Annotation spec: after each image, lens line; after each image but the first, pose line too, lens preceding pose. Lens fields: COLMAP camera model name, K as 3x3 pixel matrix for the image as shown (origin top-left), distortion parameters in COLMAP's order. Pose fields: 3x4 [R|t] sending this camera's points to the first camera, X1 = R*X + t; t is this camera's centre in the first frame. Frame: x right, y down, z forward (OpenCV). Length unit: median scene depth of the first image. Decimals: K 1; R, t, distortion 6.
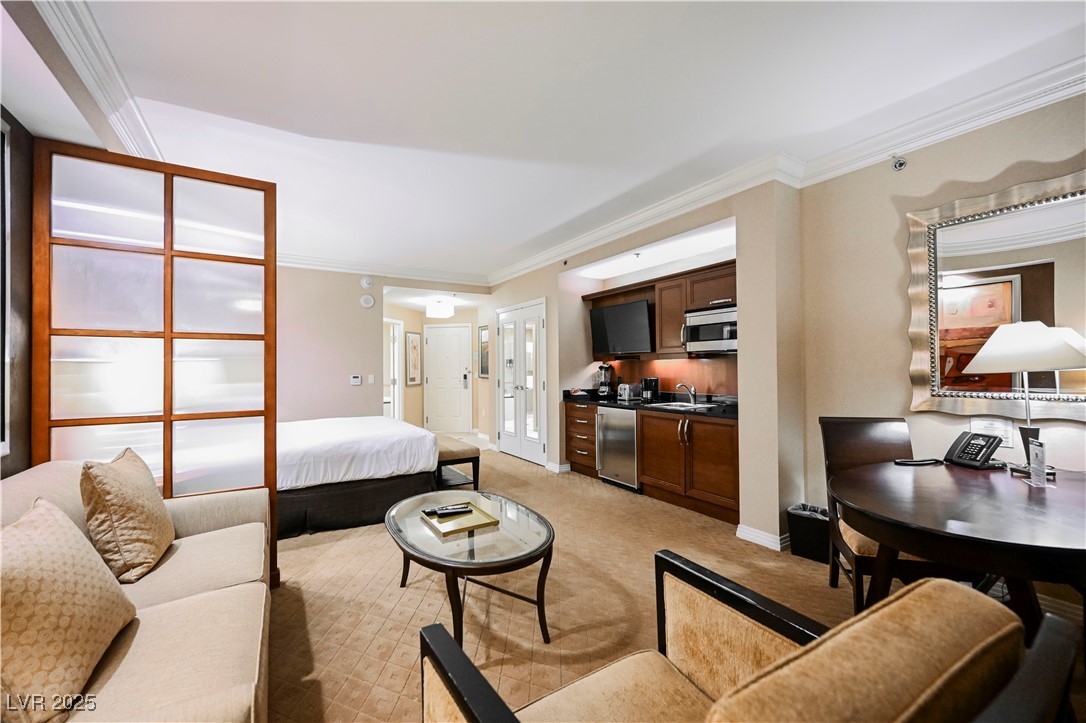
lens RADIAL K [[427.9, 0, 543.8], [0, 427.9, 361.8], [0, 0, 1]] dist [-0.000128, 0.000354]
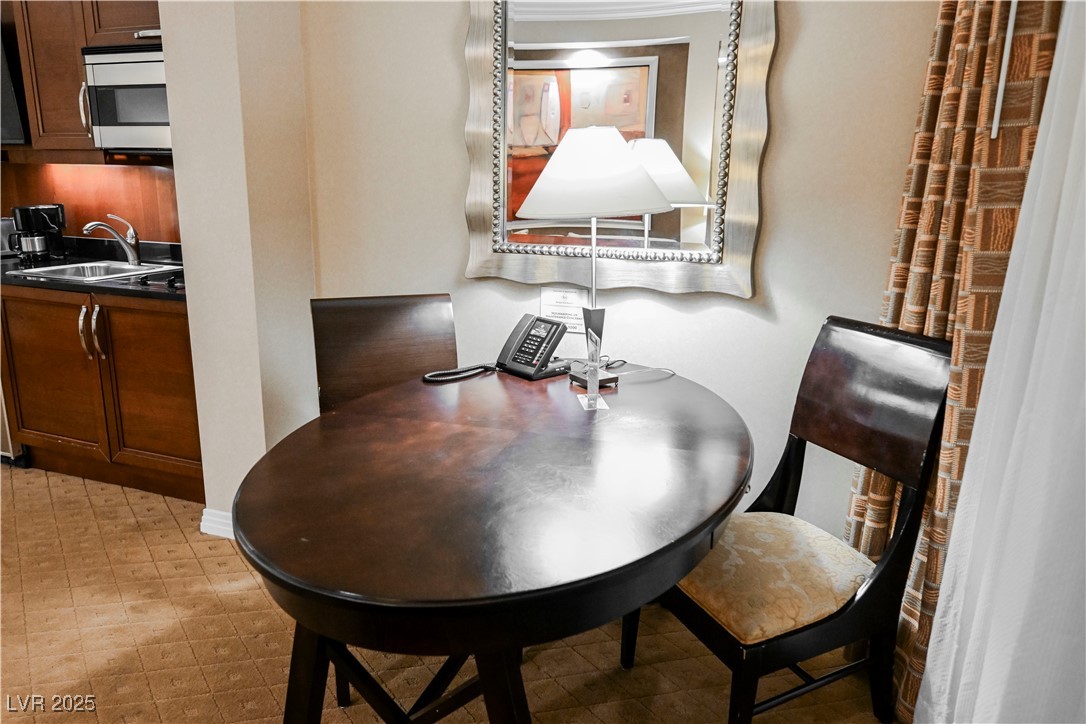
lens RADIAL K [[708.3, 0, 543.0], [0, 708.3, 327.9], [0, 0, 1]] dist [-0.021273, 0.000478]
pose [[0.804359, -0.098578, 0.585908, 0.327228], [-0.039969, 0.974928, 0.218901, -0.023950], [-0.592797, -0.199493, 0.780252, 0.171455]]
